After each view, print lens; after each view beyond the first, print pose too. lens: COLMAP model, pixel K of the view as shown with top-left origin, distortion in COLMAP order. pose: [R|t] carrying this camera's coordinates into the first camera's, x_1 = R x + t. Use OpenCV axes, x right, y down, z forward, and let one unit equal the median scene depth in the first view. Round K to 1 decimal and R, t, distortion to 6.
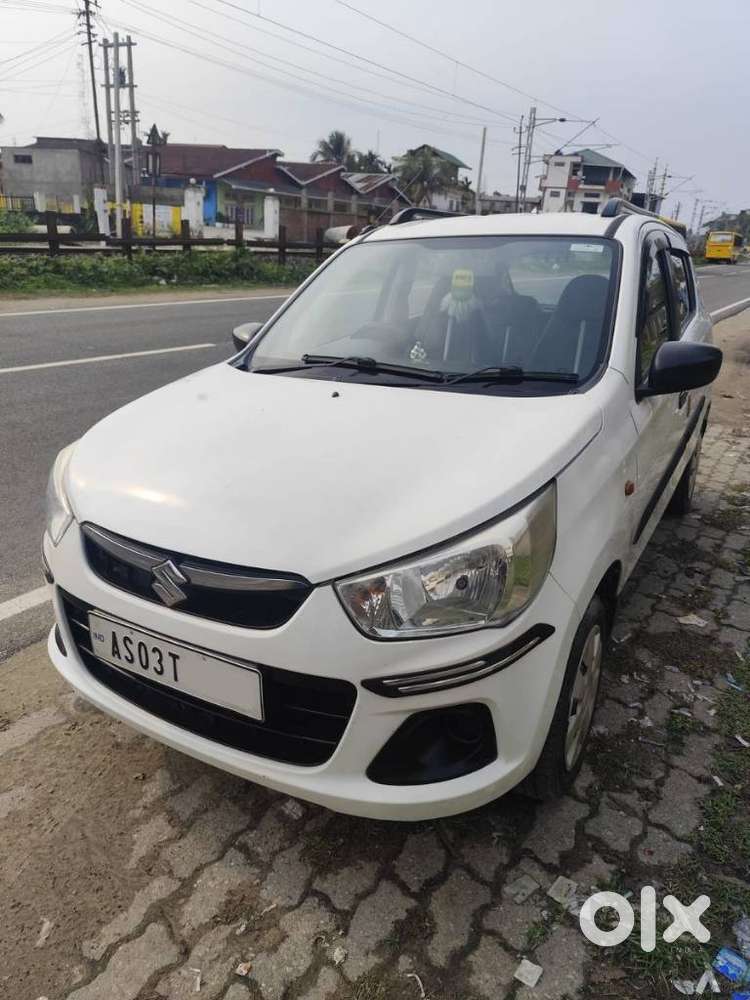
lens RADIAL K [[673.0, 0, 382.3], [0, 673.0, 502.5], [0, 0, 1]] dist [0.018102, -0.021552]
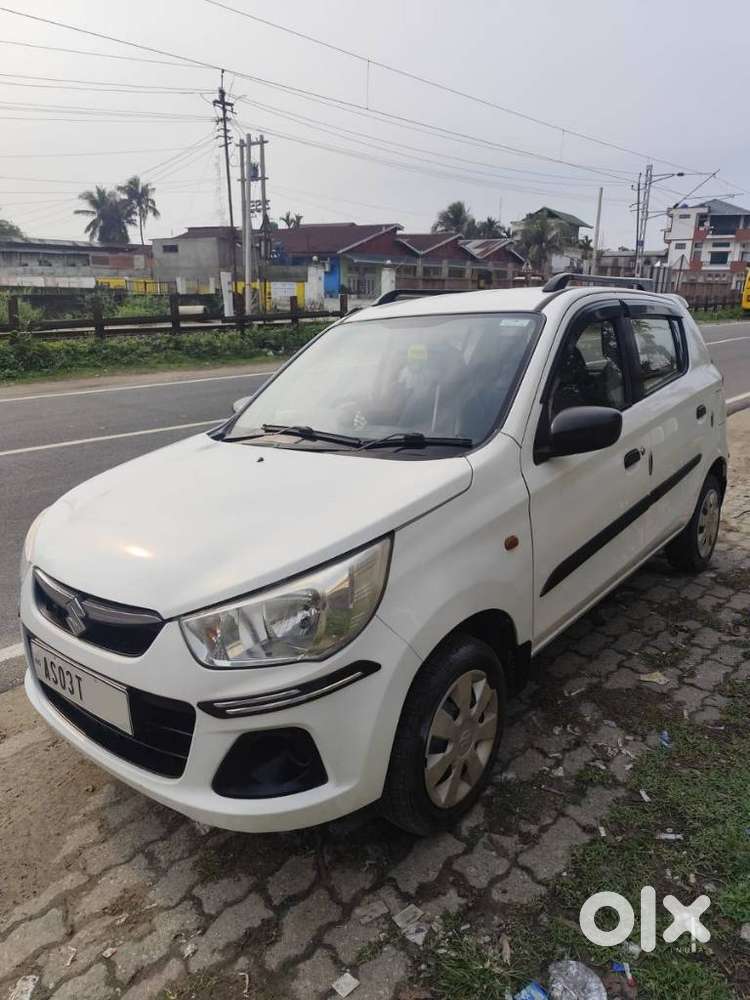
lens RADIAL K [[673.0, 0, 388.9], [0, 673.0, 502.0], [0, 0, 1]] dist [0.018102, -0.021552]
pose [[0.985678, -0.002199, -0.168626, 0.376728], [-0.012139, 0.996396, -0.083952, 0.006670], [0.168202, 0.084796, 0.982099, -0.103474]]
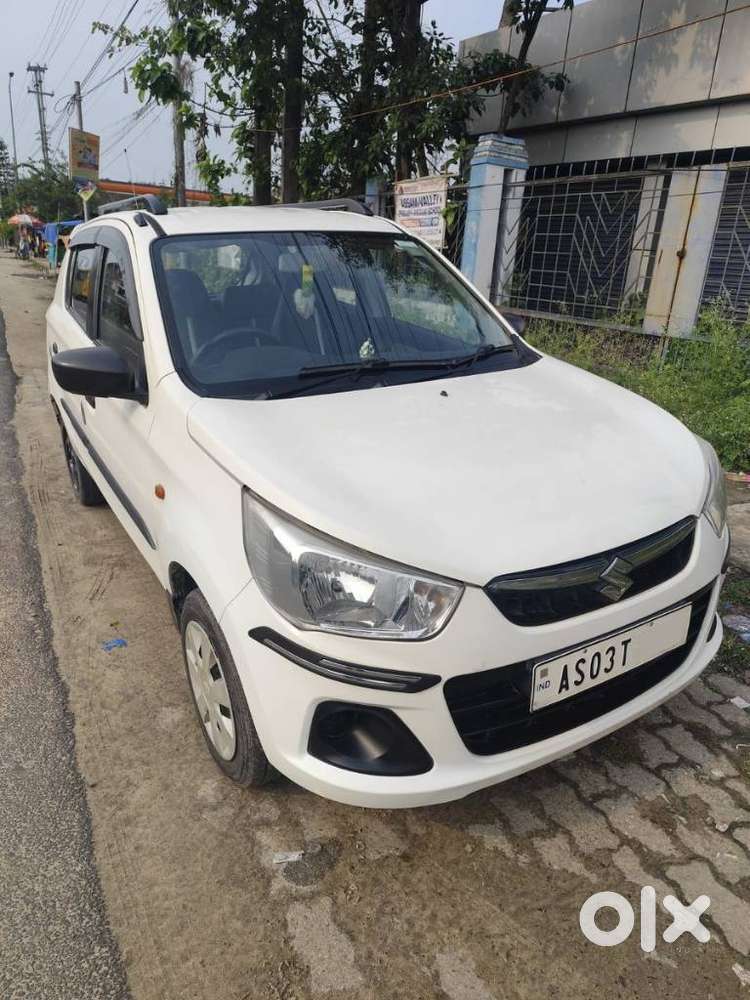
lens RADIAL K [[673.0, 0, 370.6], [0, 673.0, 504.4], [0, 0, 1]] dist [0.018102, -0.021552]
pose [[0.500419, -0.318426, 0.805100, -1.099838], [0.295238, 0.936933, 0.187059, -0.248934], [-0.813889, 0.144088, 0.562870, 0.591347]]
